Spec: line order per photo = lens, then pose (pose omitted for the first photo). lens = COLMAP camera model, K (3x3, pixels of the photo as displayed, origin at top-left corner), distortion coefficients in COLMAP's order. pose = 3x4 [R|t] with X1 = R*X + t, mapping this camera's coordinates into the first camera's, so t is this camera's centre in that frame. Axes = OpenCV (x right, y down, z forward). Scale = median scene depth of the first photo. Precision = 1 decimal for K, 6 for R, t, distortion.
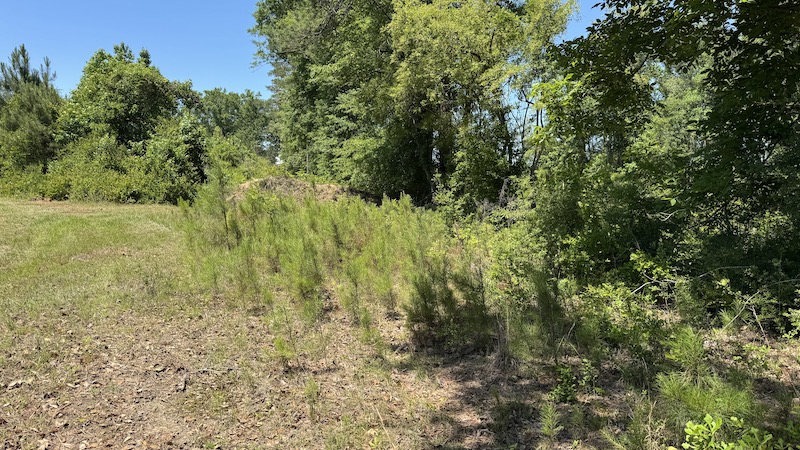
lens RADIAL K [[560.1, 0, 398.6], [0, 560.1, 230.7], [0, 0, 1]] dist [-0.003860, -0.008183]
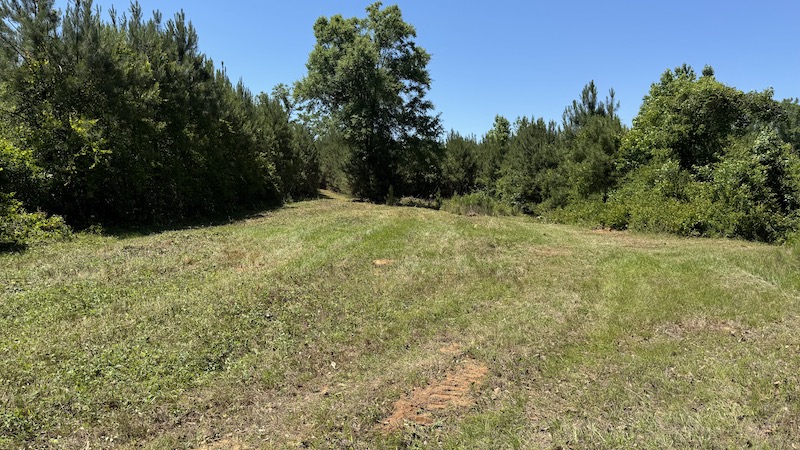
lens RADIAL K [[560.1, 0, 398.3], [0, 560.1, 225.2], [0, 0, 1]] dist [-0.003860, -0.008183]
pose [[0.616880, 0.025473, -0.786645, -0.066652], [-0.068262, 0.997442, -0.021231, -0.013664], [0.784092, 0.066794, 0.617040, 0.084054]]
